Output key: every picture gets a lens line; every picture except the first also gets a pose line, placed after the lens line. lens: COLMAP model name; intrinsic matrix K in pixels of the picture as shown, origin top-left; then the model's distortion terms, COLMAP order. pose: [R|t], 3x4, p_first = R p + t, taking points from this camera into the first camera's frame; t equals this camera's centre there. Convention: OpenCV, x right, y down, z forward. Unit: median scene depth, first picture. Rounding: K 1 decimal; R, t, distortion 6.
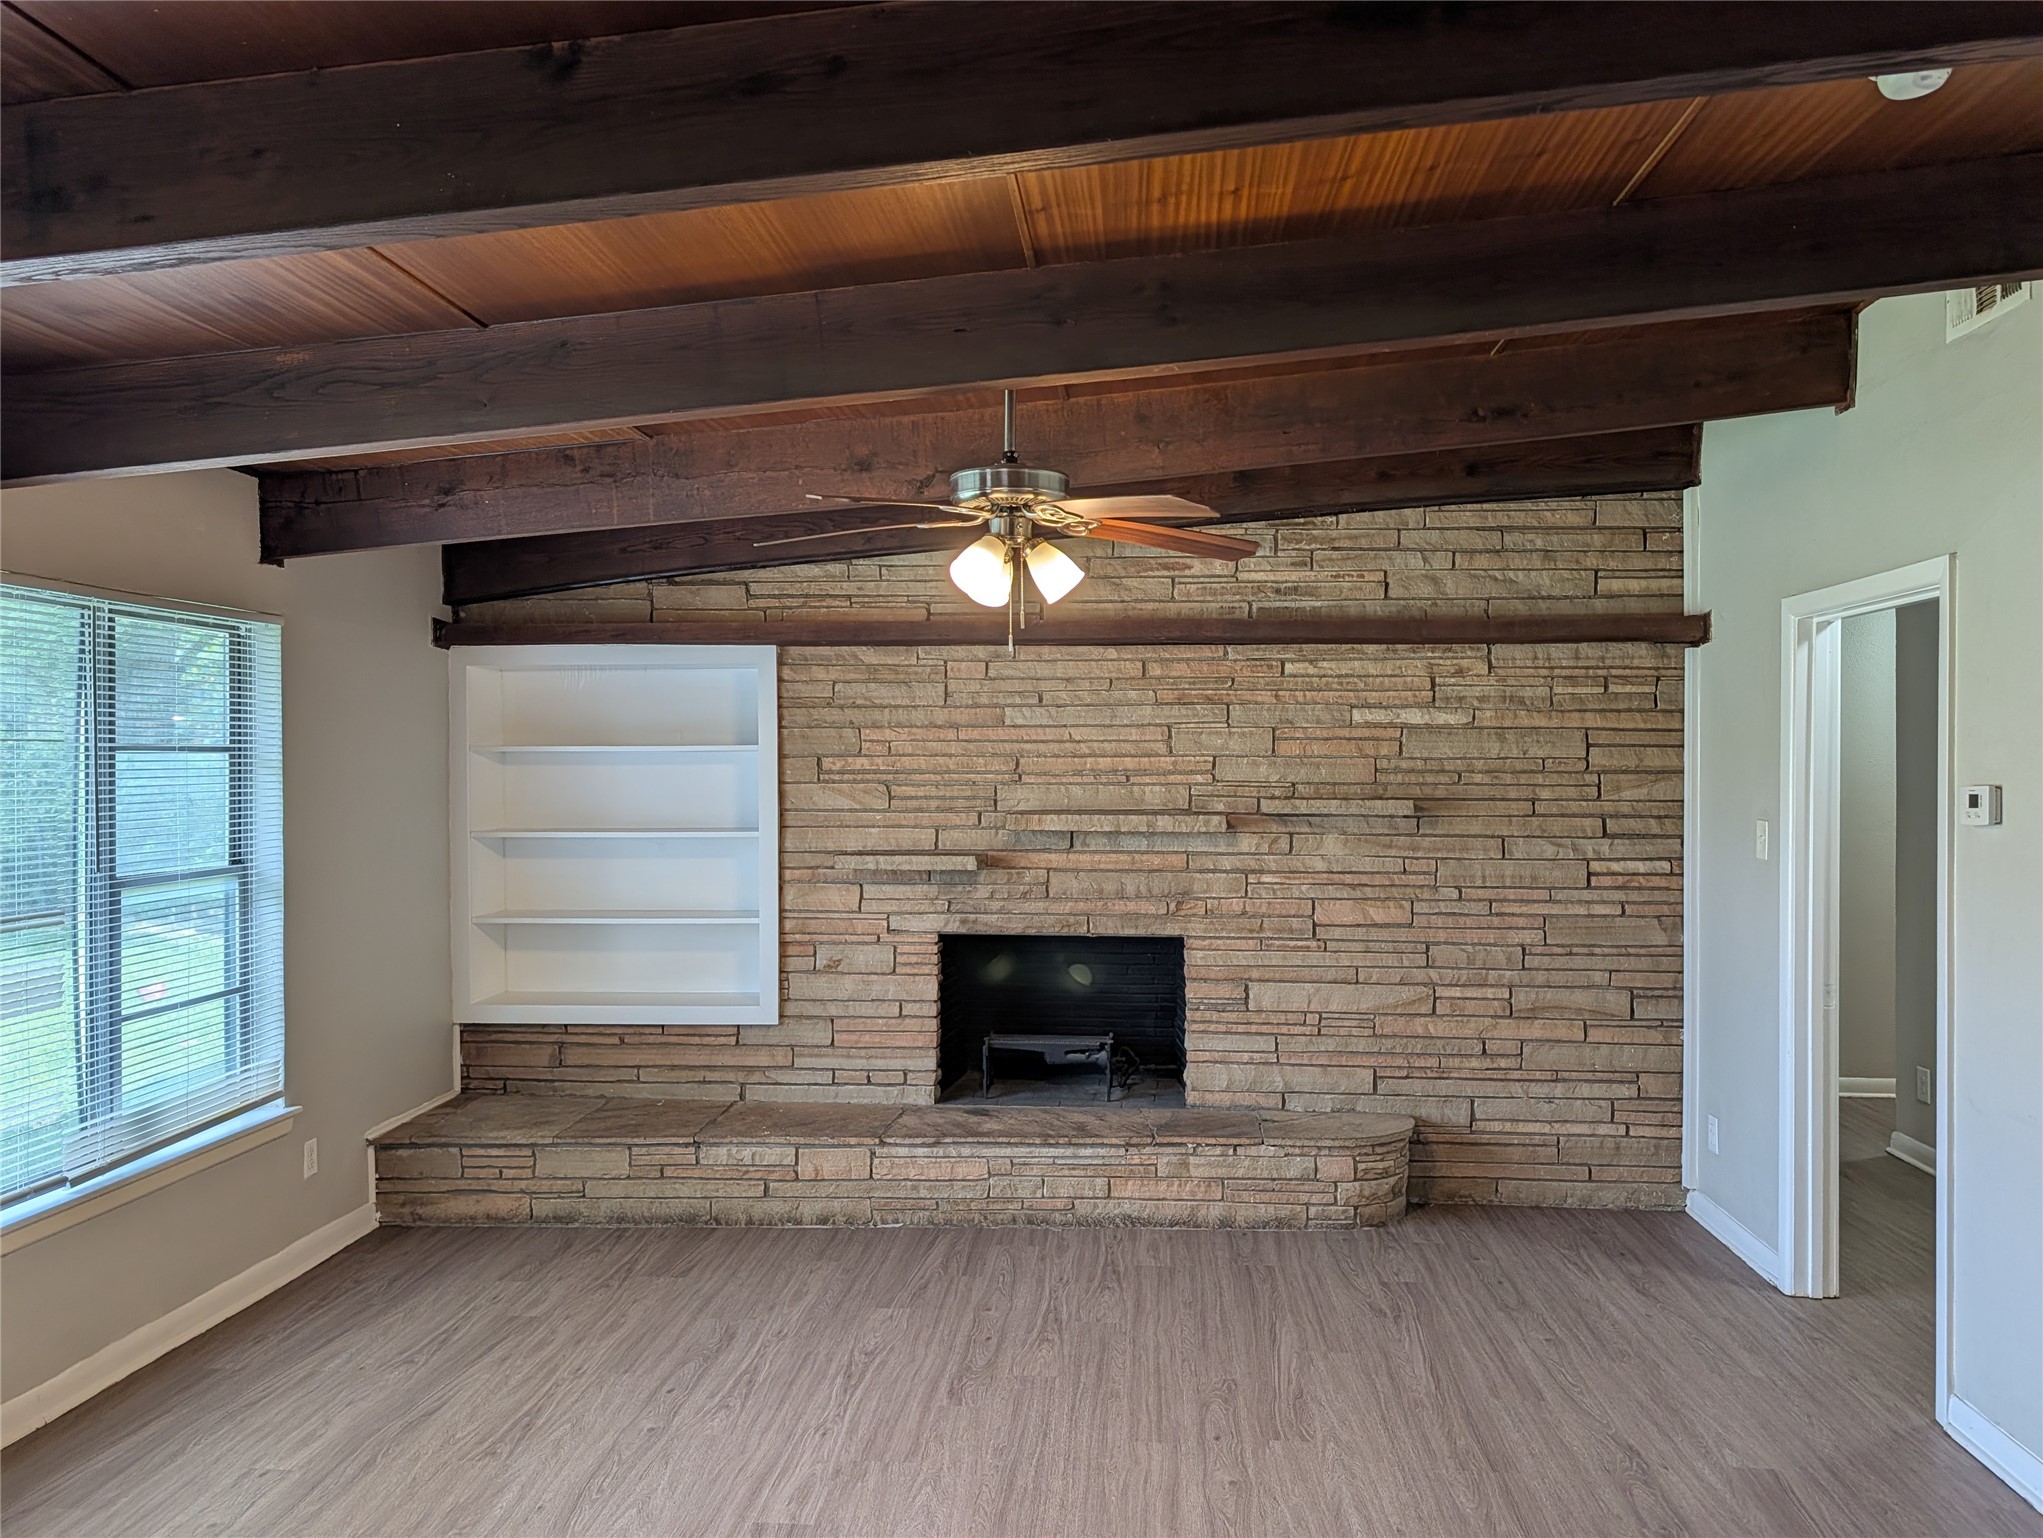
lens RADIAL K [[1481.3, 0, 1034.6], [0, 1481.3, 771.7], [0, 0, 1]] dist [0.043355, -0.041576]
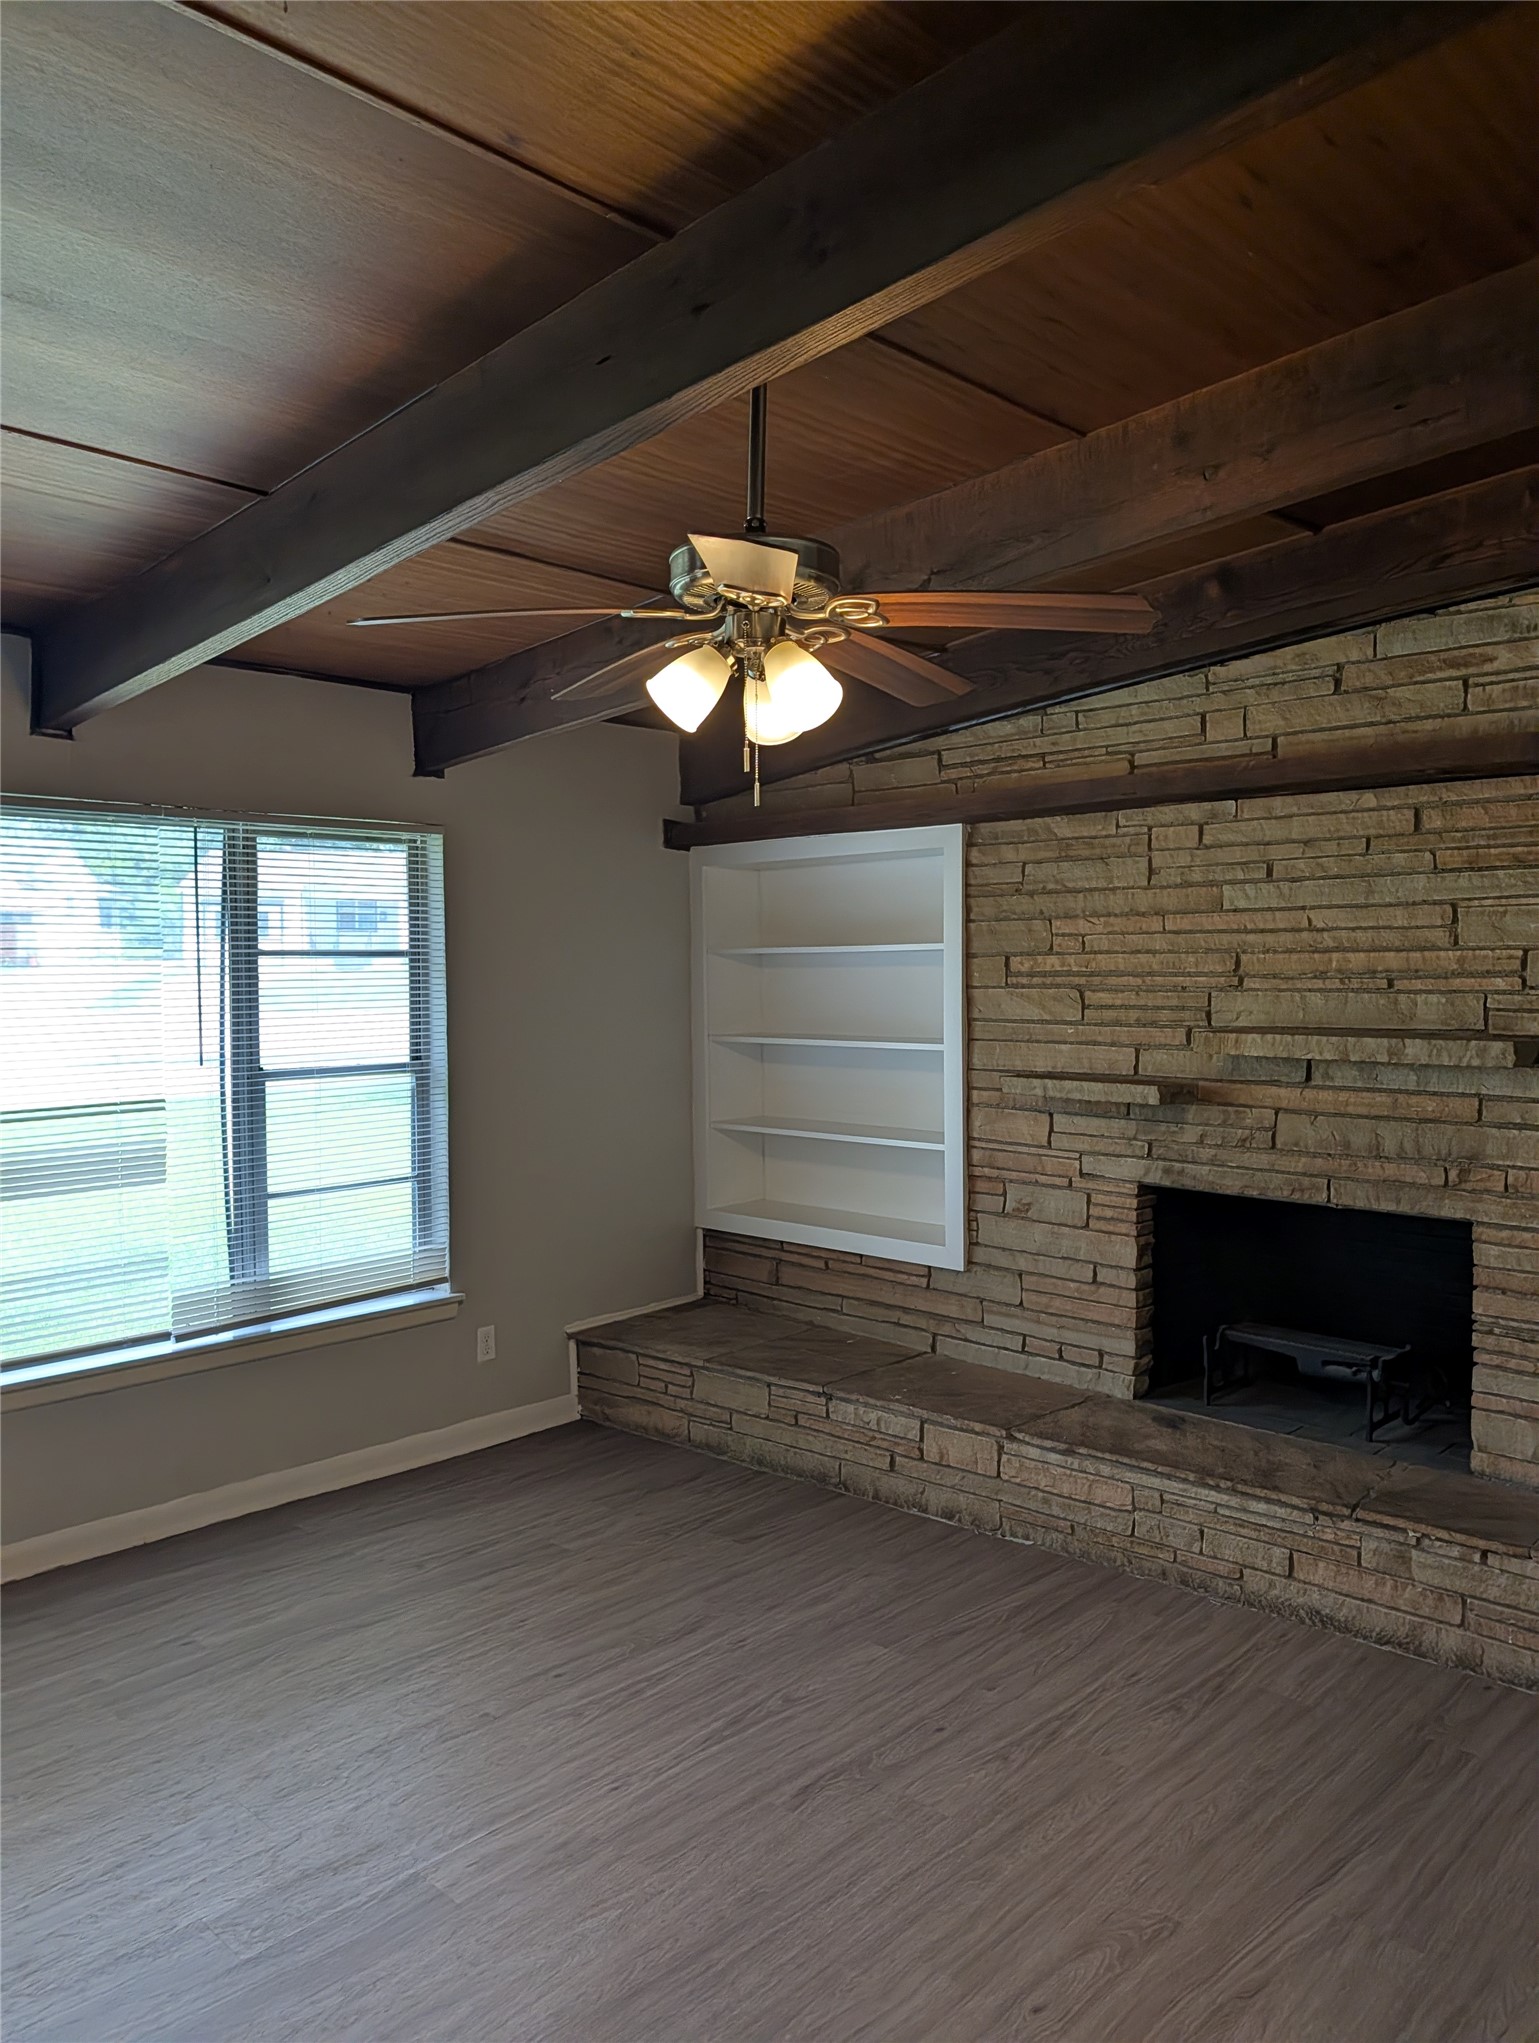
lens RADIAL K [[1481.3, 0, 771.5], [0, 1481.3, 1038.9], [0, 0, 1]] dist [0.043355, -0.041576]
pose [[0.772773, 0.027343, -0.634093, 0.288132], [0.002310, 0.998944, 0.045892, -0.002038], [0.634678, -0.036928, 0.771894, 0.292452]]
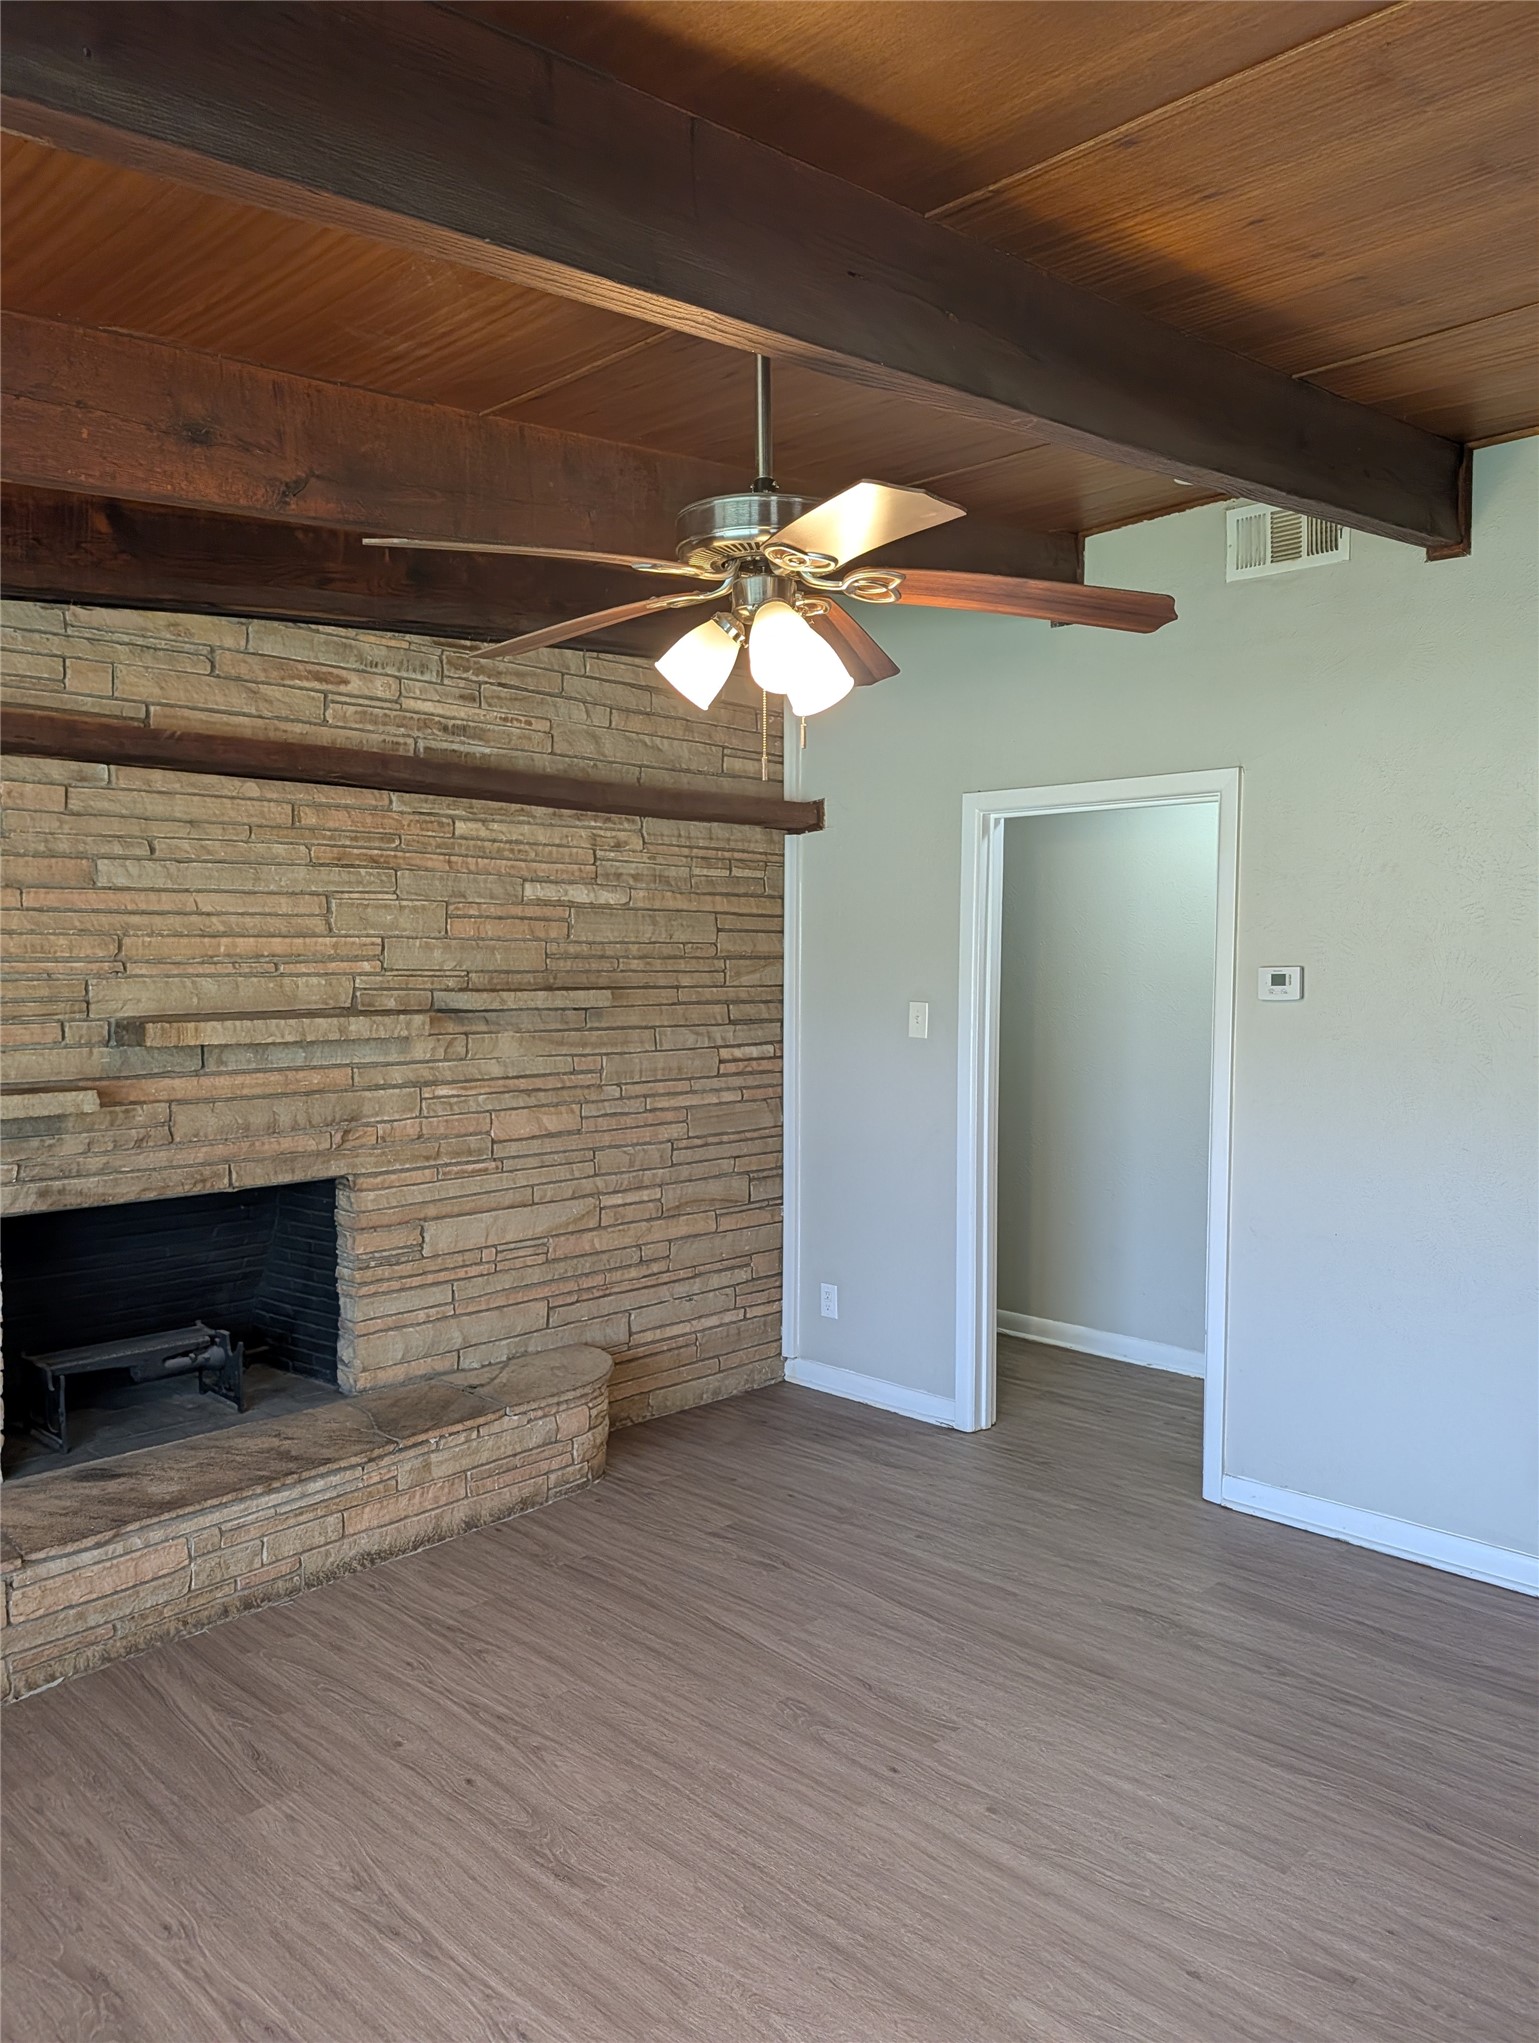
lens RADIAL K [[1481.3, 0, 756.7], [0, 1481.3, 1050.8], [0, 0, 1]] dist [0.043355, -0.041576]
pose [[0.639430, -0.051633, 0.767114, -0.356254], [0.001201, 0.997808, 0.066160, -0.002558], [-0.768849, -0.041383, 0.638090, 0.364326]]
